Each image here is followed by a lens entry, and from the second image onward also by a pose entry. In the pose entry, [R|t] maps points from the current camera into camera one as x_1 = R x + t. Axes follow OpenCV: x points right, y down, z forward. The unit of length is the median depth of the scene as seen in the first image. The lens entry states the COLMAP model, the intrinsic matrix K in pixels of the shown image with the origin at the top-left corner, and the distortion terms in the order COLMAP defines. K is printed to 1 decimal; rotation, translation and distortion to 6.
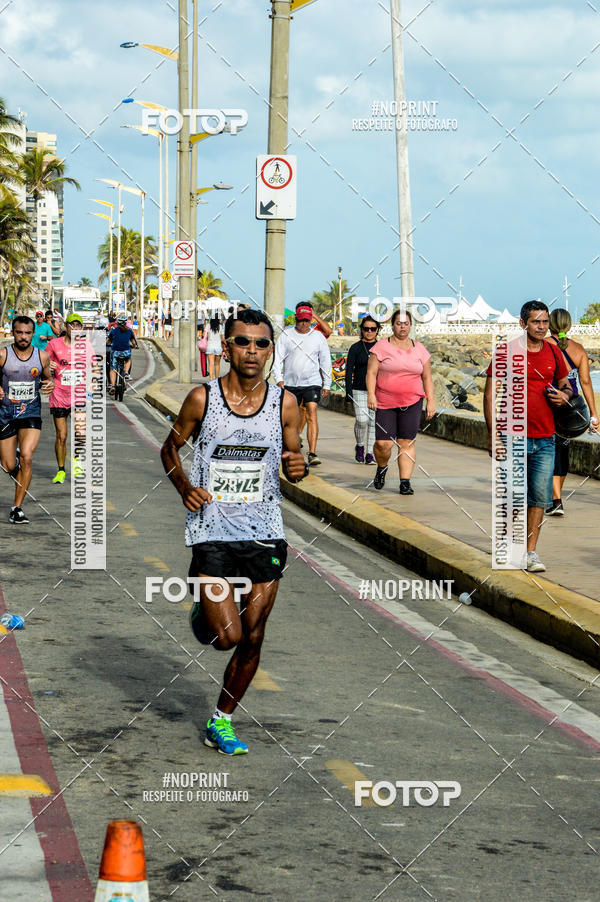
lens RADIAL K [[4307.3, 0, 300.0], [0, 4307.3, 451.0], [0, 0, 1]] dist [1.009202, 6.607598]
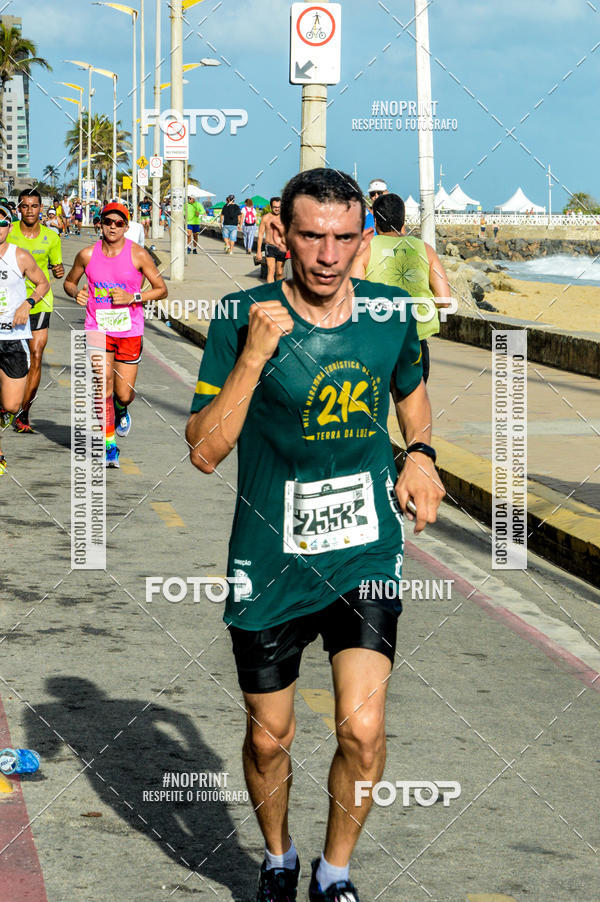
lens RADIAL K [[3701.5, 0, 300.0], [0, 3701.5, 451.0], [0, 0, 1]] dist [0.877664, 0.663107]
pose [[0.999766, 0.001994, 0.021547, -0.012712], [-0.002737, 0.999401, 0.034489, -0.005007], [-0.021465, -0.034540, 0.999173, 0.164117]]
